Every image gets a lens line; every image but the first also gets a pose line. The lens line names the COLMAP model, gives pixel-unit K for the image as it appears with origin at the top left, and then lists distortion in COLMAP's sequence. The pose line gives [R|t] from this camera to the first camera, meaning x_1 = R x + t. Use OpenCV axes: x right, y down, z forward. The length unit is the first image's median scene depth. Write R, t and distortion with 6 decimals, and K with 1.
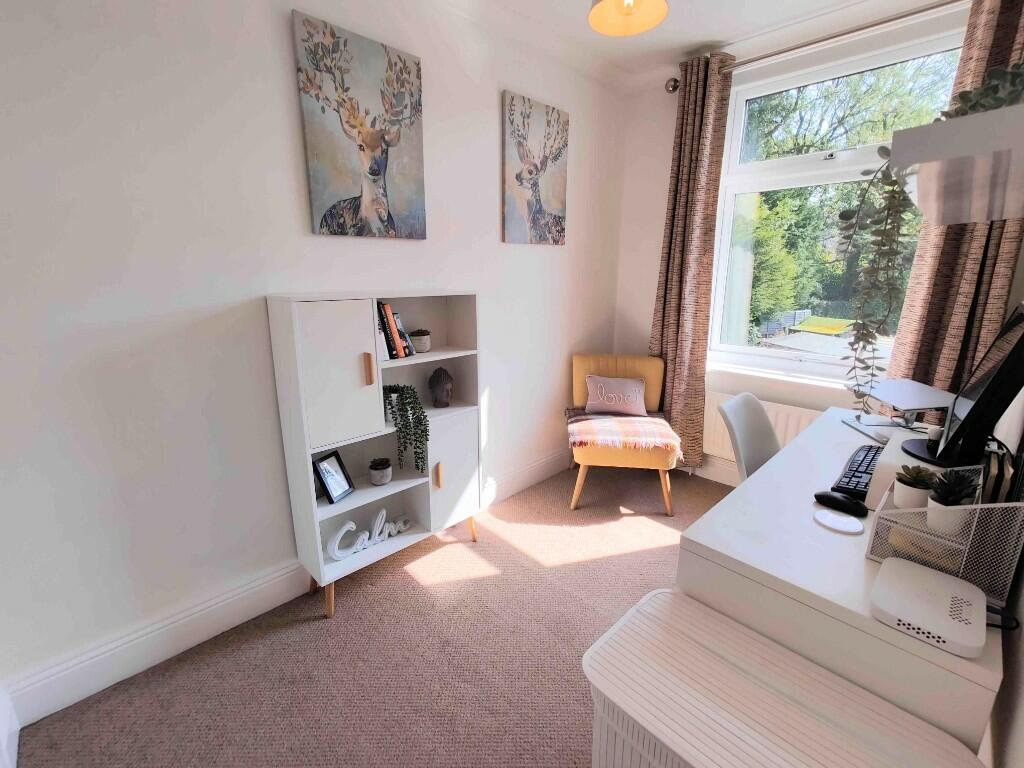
lens RADIAL K [[447.3, 0, 513.6], [0, 447.3, 376.8], [0, 0, 1]] dist [0.001417, 0.000049]
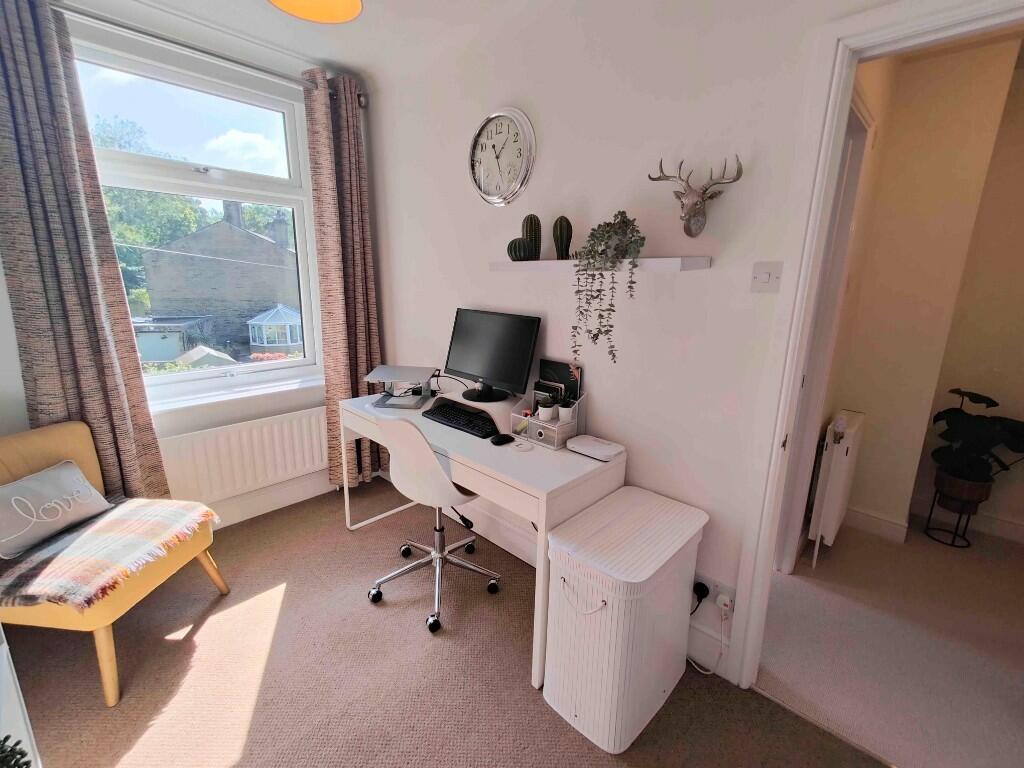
lens RADIAL K [[447.3, 0, 512.7], [0, 447.3, 386.3], [0, 0, 1]] dist [0.001417, 0.000049]
pose [[-0.038909, -0.240266, 0.969927, -0.355075], [0.210284, 0.946956, 0.243011, -0.127350], [-0.976866, 0.213416, 0.013679, 0.399441]]
